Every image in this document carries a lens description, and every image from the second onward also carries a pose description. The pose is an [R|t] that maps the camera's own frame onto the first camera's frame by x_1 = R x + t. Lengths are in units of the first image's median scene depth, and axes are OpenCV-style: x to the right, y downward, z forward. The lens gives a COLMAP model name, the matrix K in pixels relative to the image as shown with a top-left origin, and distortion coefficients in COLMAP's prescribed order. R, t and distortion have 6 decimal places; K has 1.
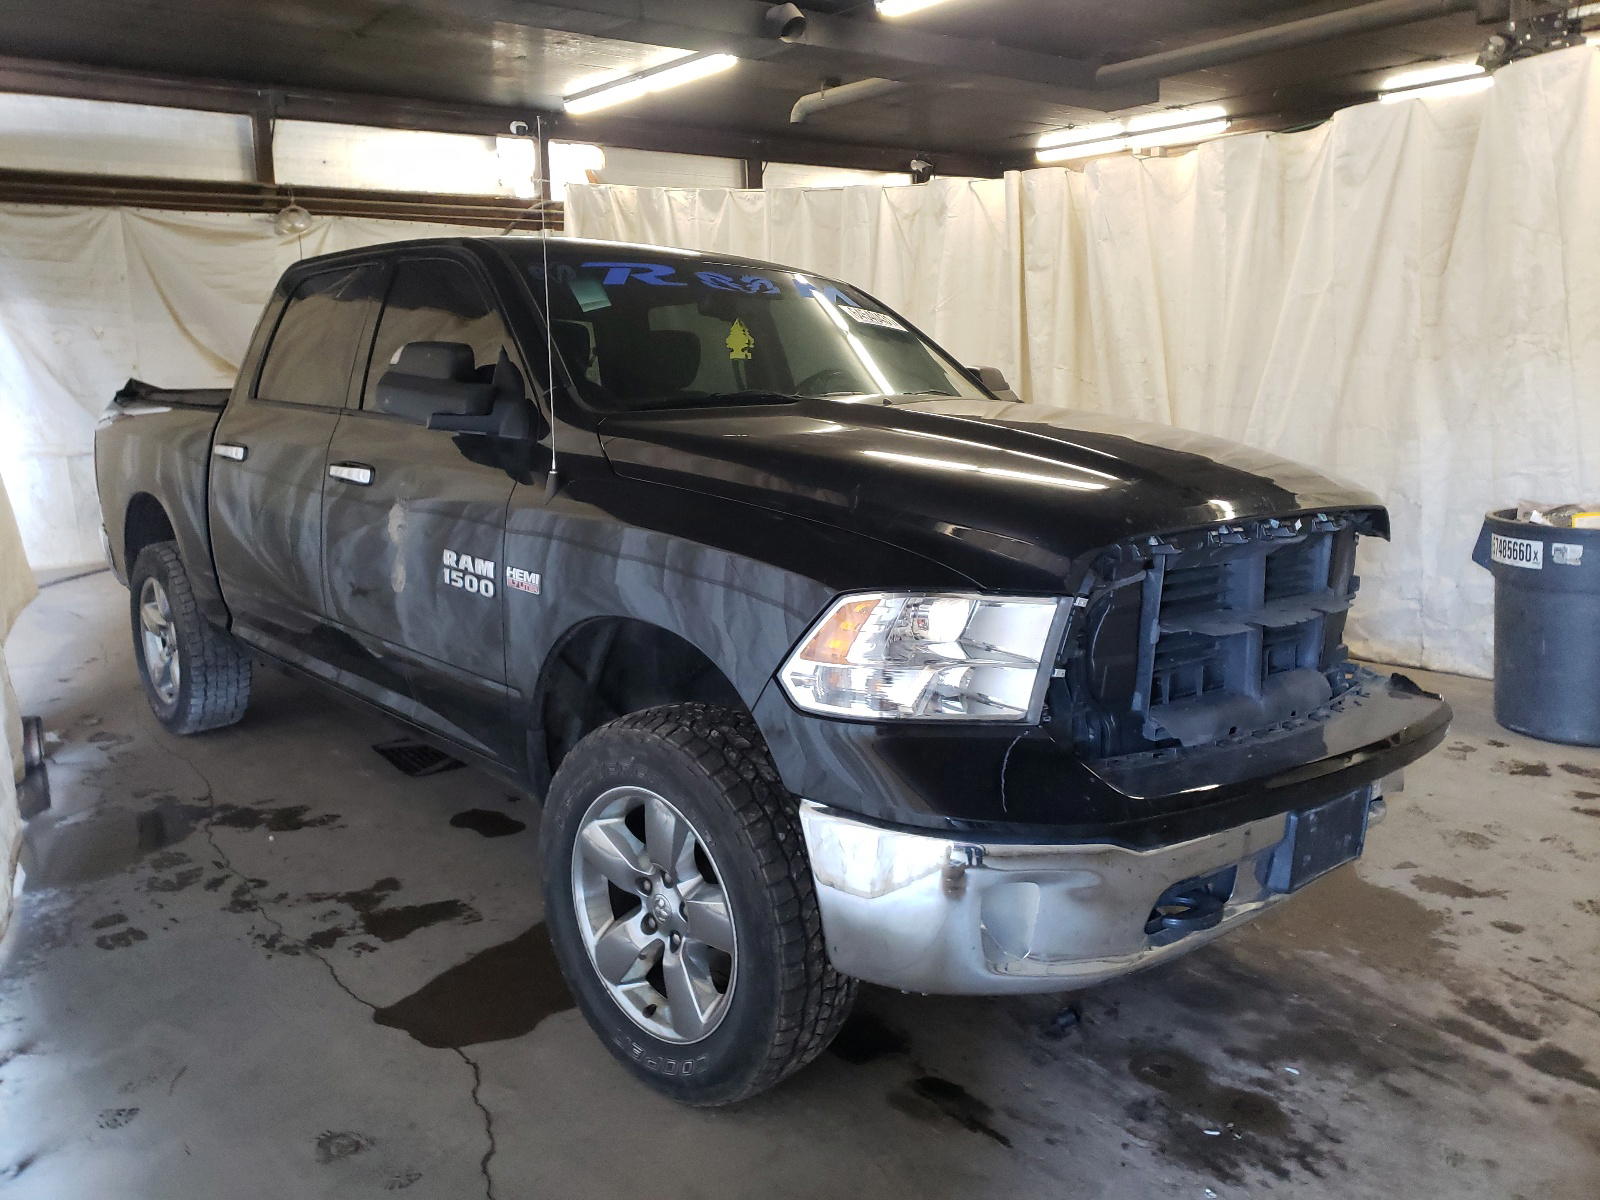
lens RADIAL K [[1271.9, 0, 800.0], [0, 1271.9, 606.0], [0, 0, 1]] dist [-0.001010, 0.004320]
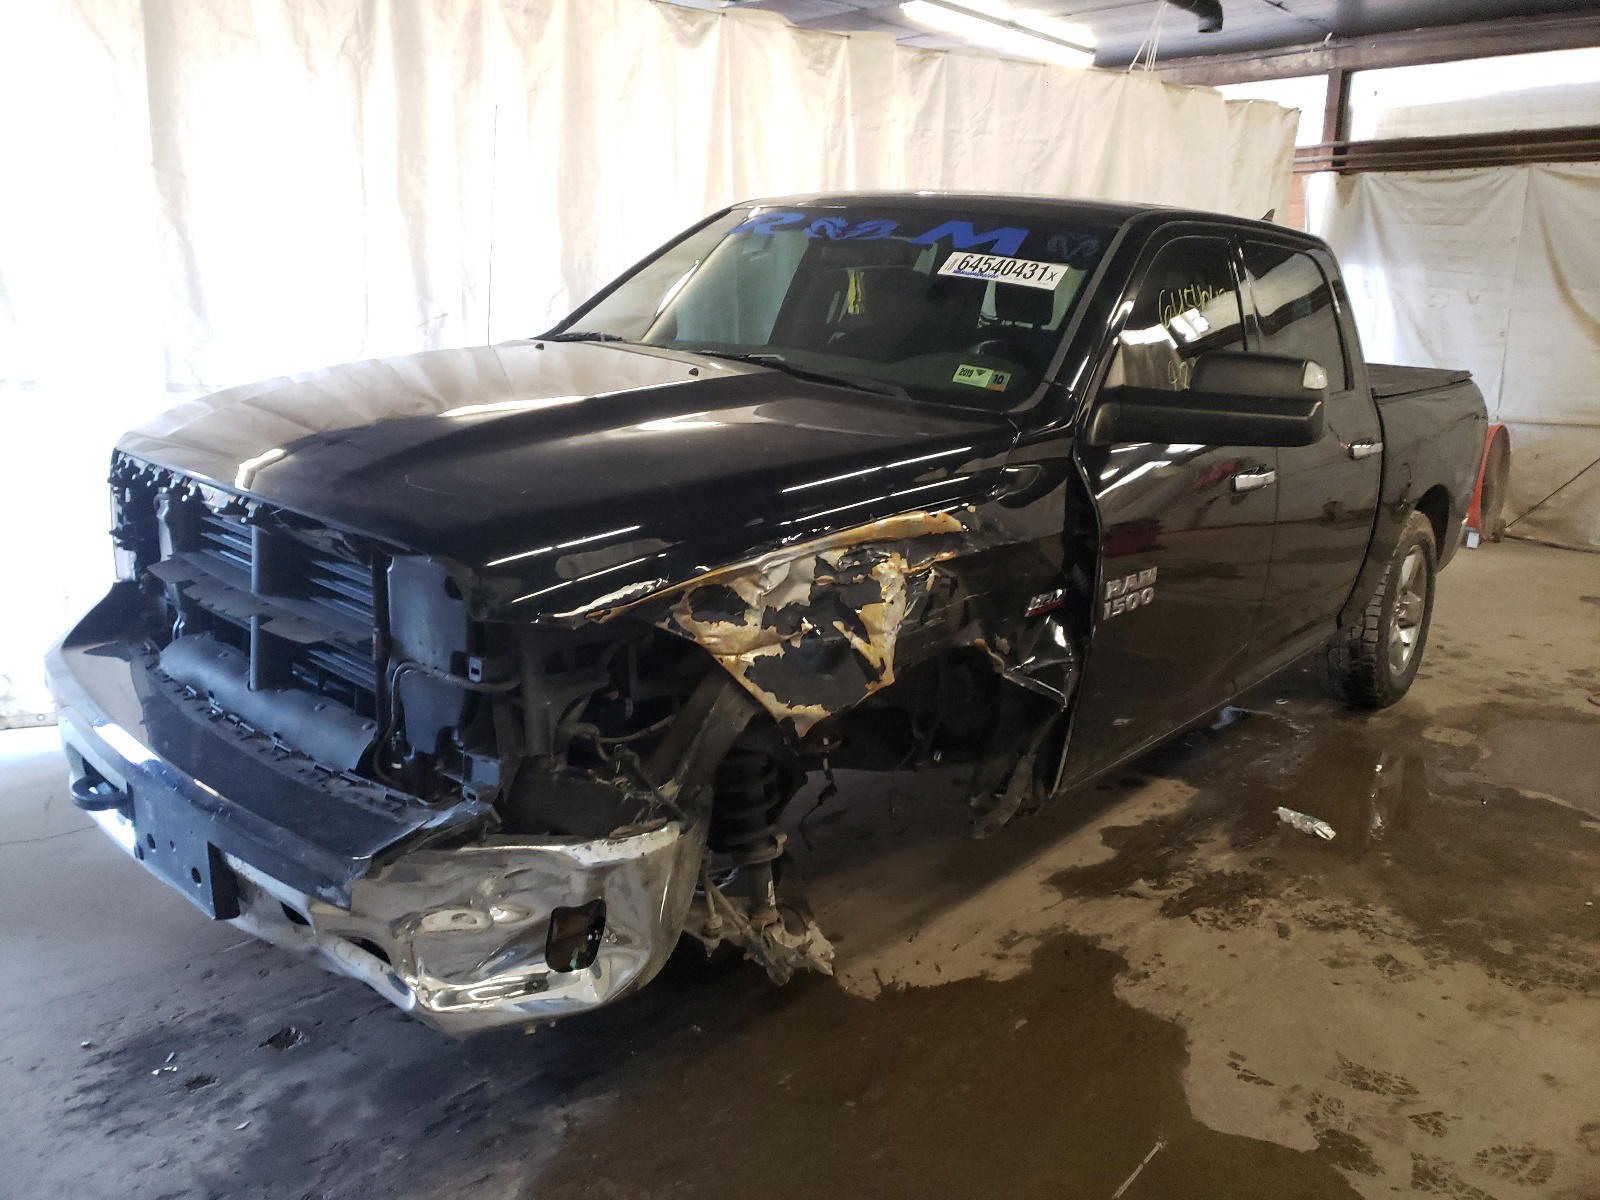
lens RADIAL K [[1289.0, 0, 806.1], [0, 1289.0, 595.9], [0, 0, 1]] dist [-0.008067, 0.039802]
pose [[0.113886, 0.239224, -0.964262, 0.417057], [-0.232364, 0.950071, 0.208260, -0.087384], [0.965939, 0.200342, 0.163786, 0.402714]]
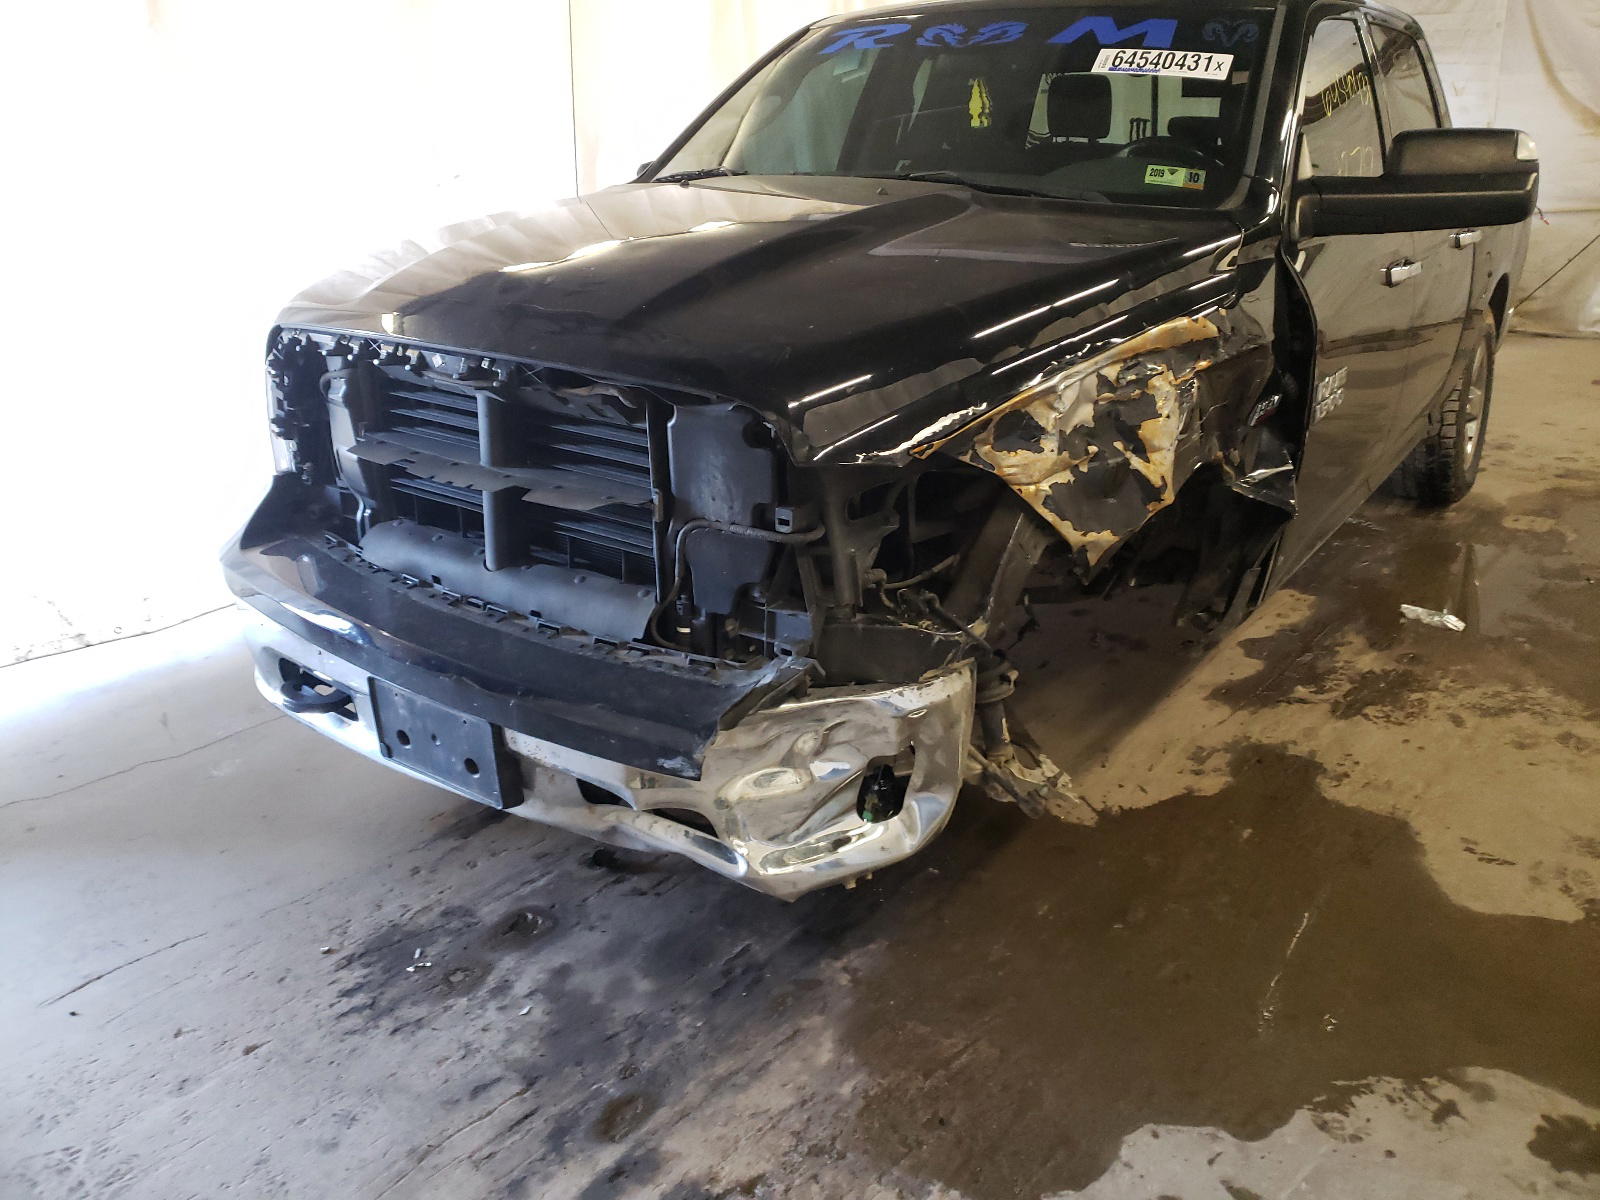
lens RADIAL K [[1271.9, 0, 800.0], [0, 1271.9, 606.0], [0, 0, 1]] dist [-0.001010, 0.004320]
pose [[0.194801, 0.334670, -0.921981, 0.390821], [-0.161318, 0.938120, 0.306444, -0.063079], [0.967486, 0.089036, 0.236735, 0.332165]]
